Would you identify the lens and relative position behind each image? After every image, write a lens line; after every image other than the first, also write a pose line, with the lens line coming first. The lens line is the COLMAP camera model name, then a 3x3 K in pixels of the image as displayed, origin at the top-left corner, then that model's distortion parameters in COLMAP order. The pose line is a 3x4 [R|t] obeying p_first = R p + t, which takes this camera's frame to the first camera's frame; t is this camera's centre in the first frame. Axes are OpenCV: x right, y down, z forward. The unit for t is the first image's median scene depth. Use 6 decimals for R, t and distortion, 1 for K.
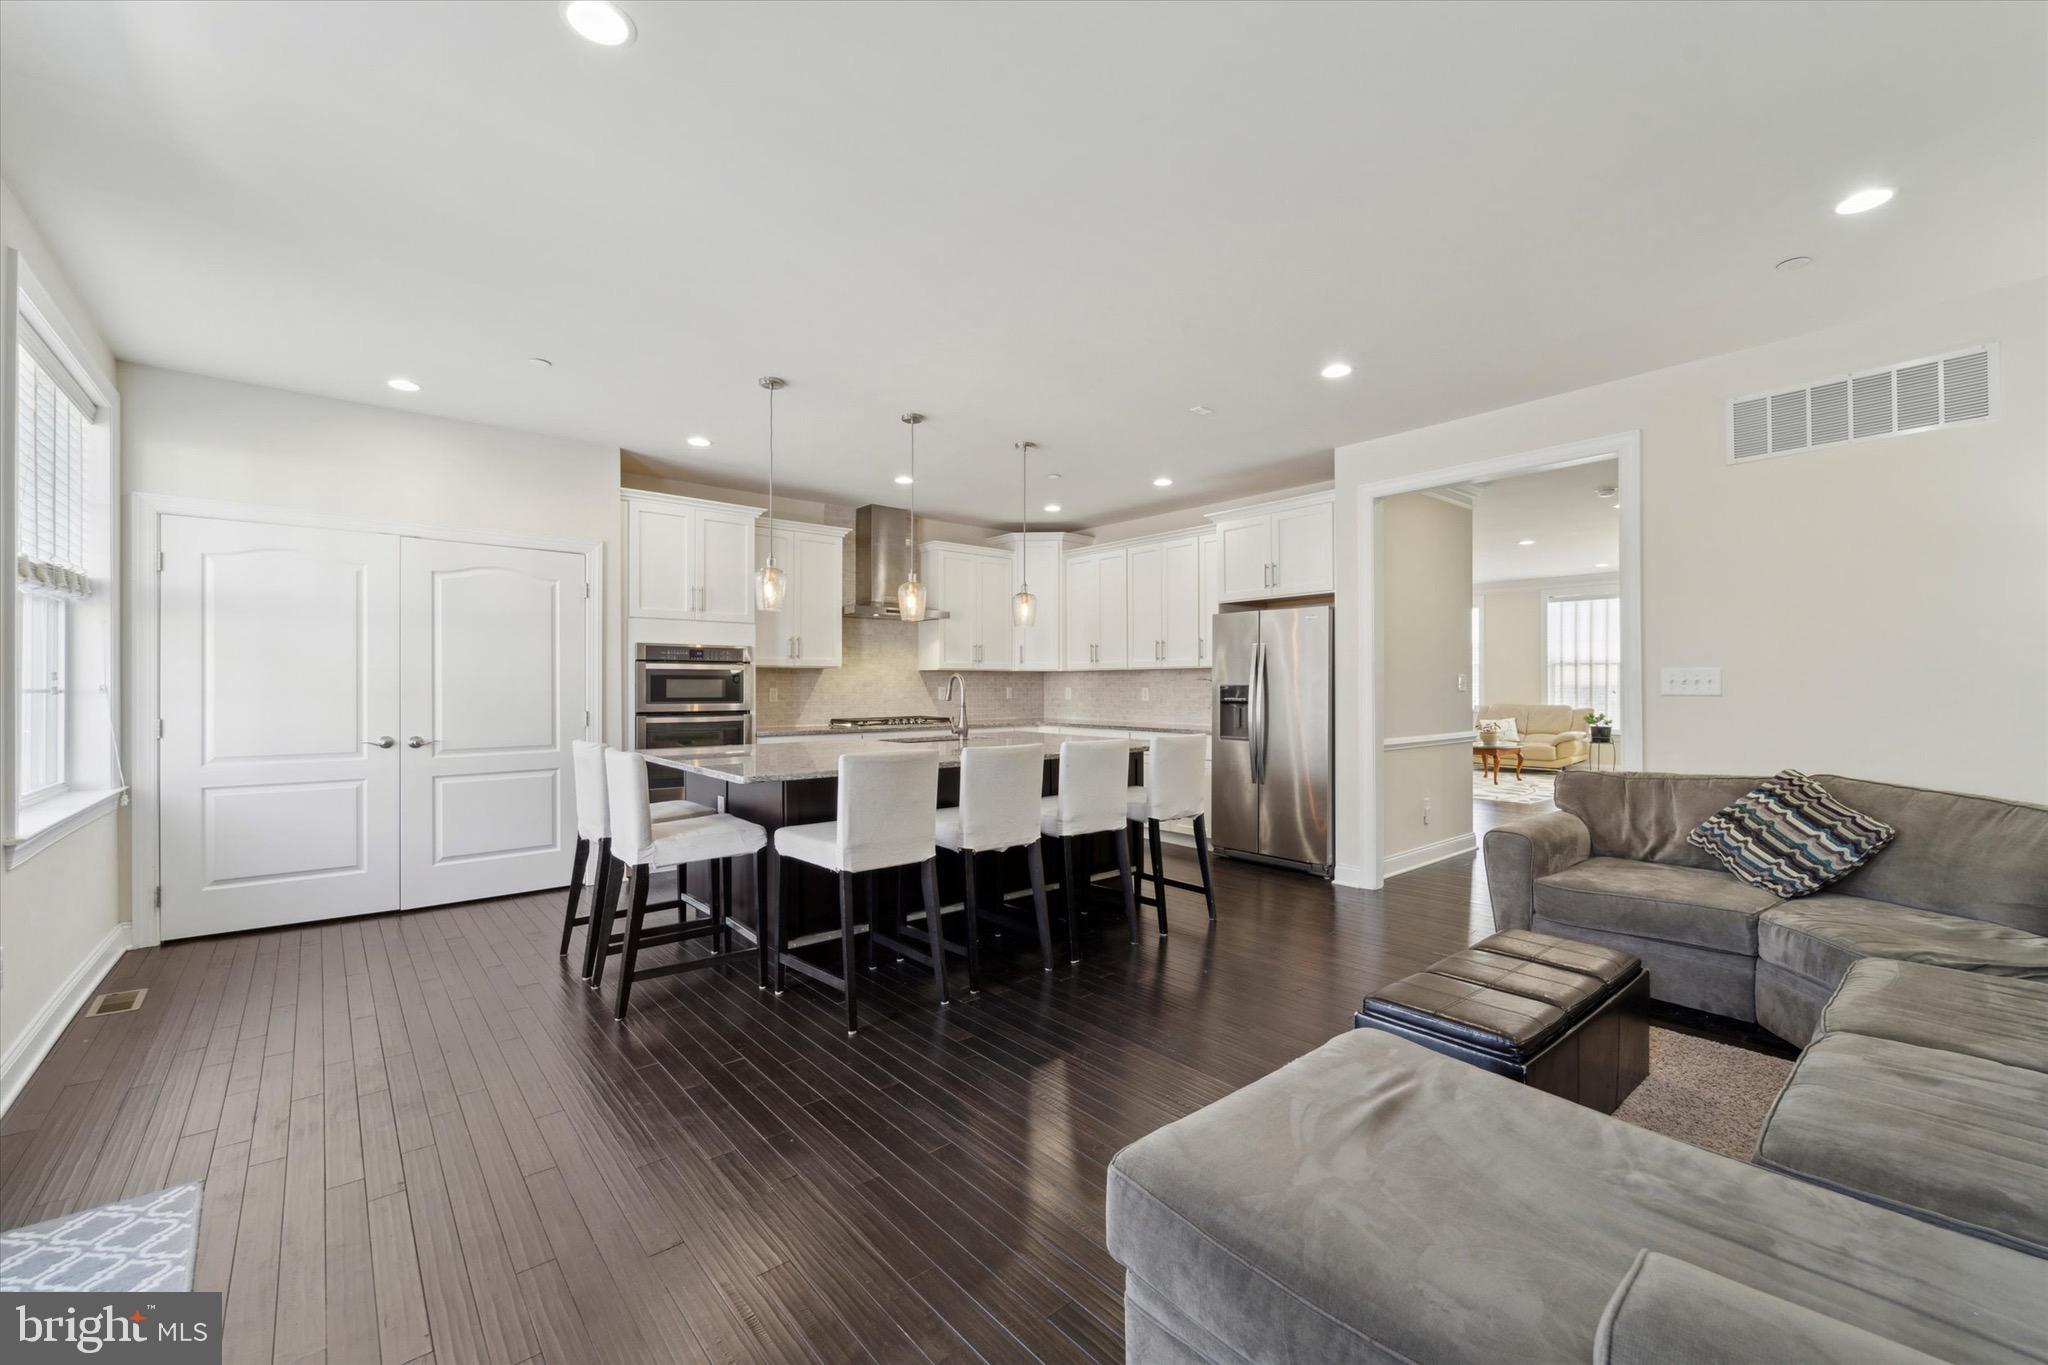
lens RADIAL K [[819.9, 0, 1026.5], [0, 819.9, 677.2], [0, 0, 1]] dist [-0.001667, -0.000452]
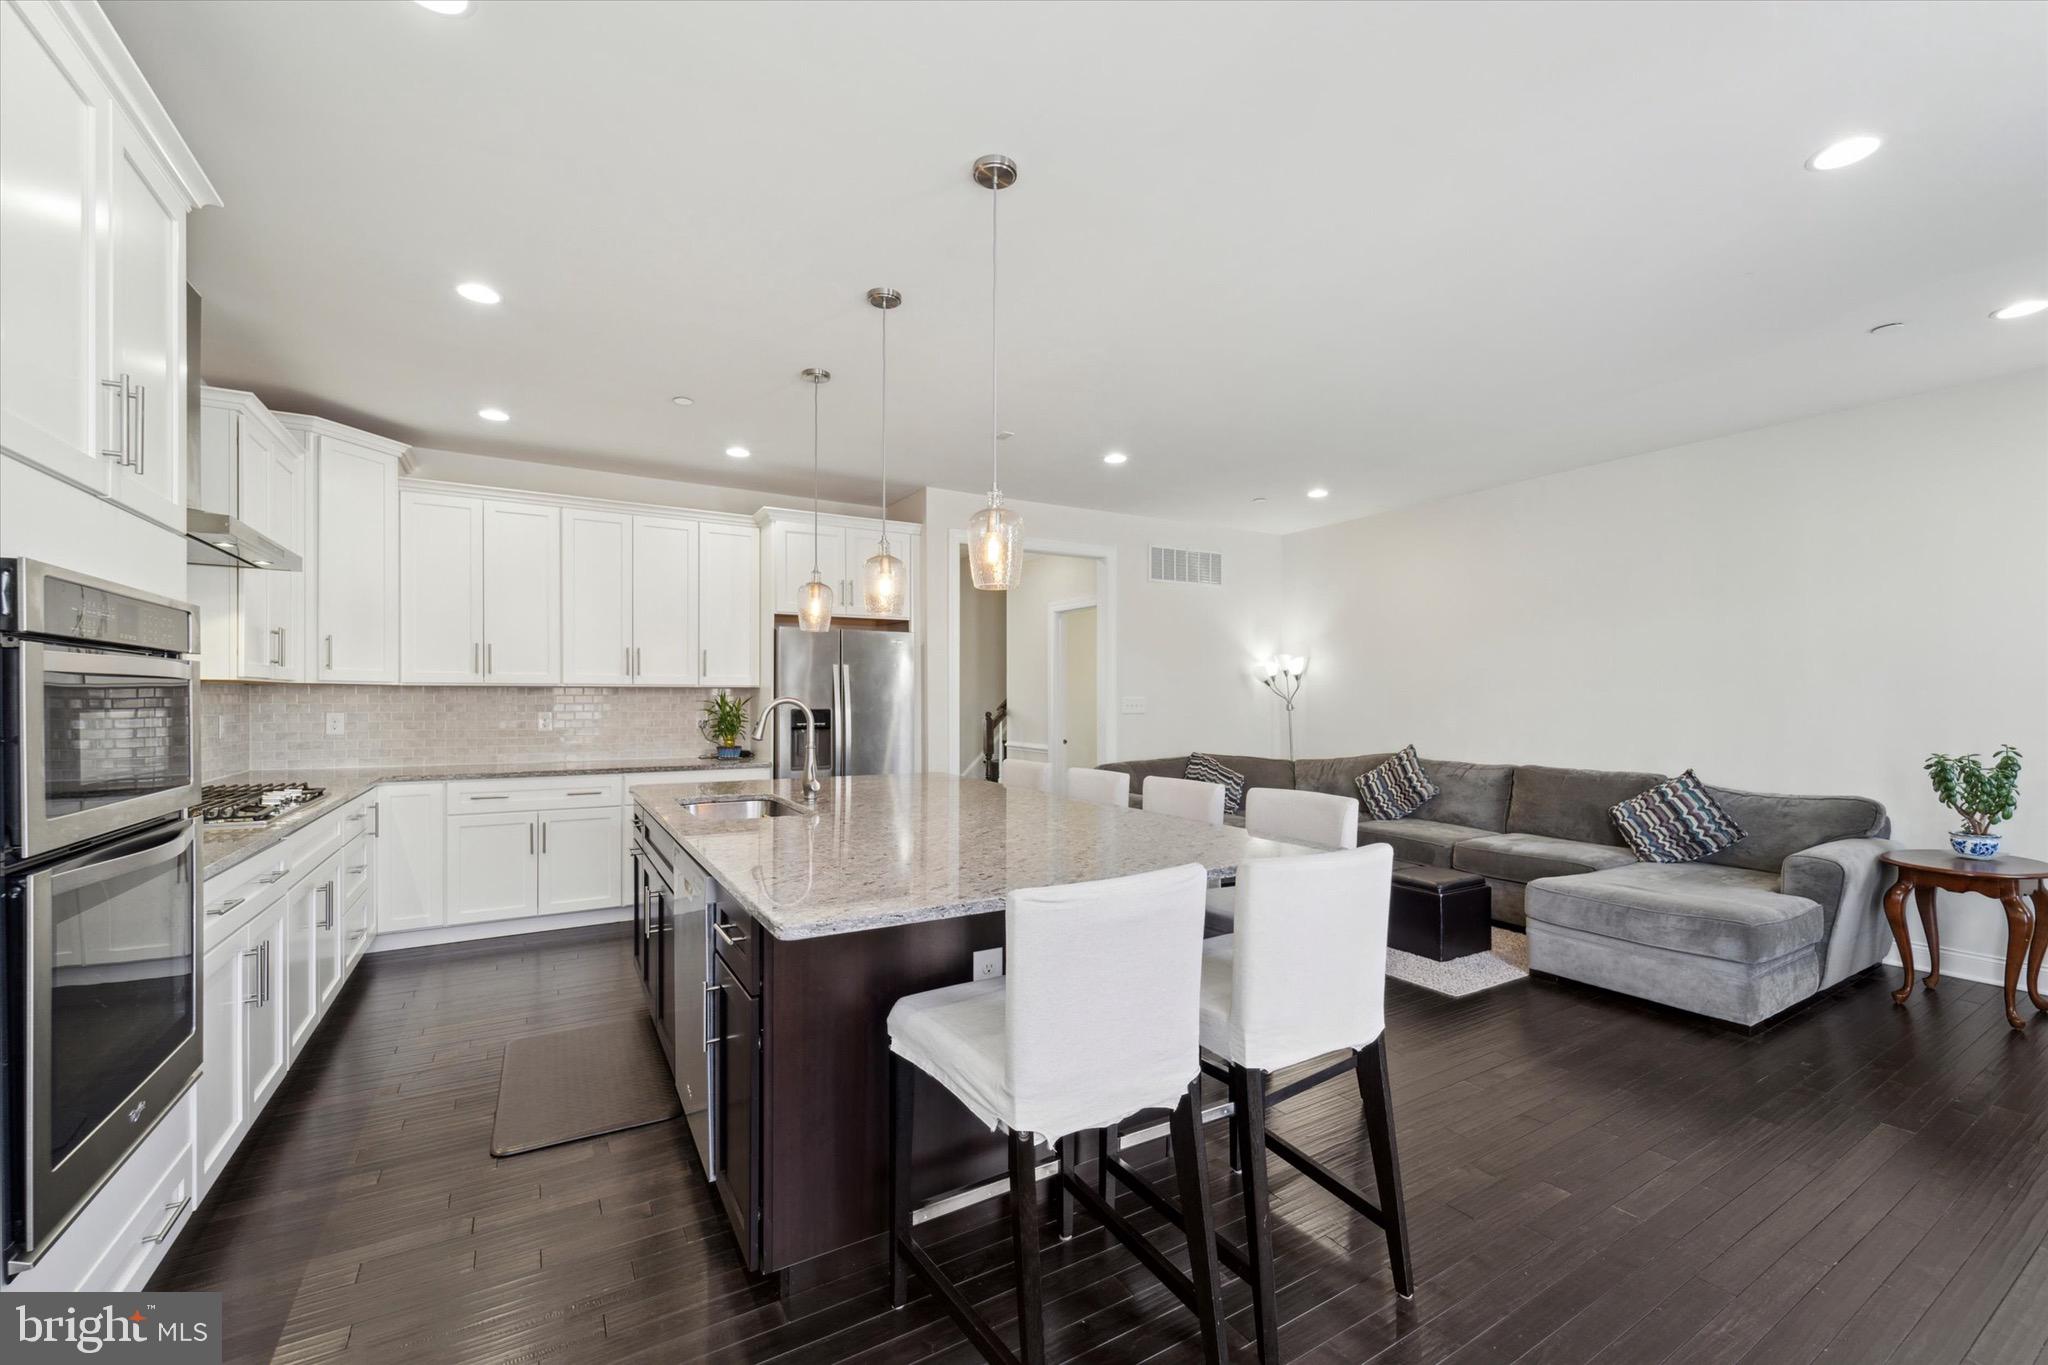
lens RADIAL K [[822.8, 0, 1028.8], [0, 822.8, 699.0], [0, 0, 1]] dist [-0.001655, -0.000621]
pose [[0.172663, 0.000061, 0.984981, -0.617525], [-0.012310, 0.999922, 0.002096, -0.005956], [-0.984904, -0.012487, 0.172650, 0.637635]]
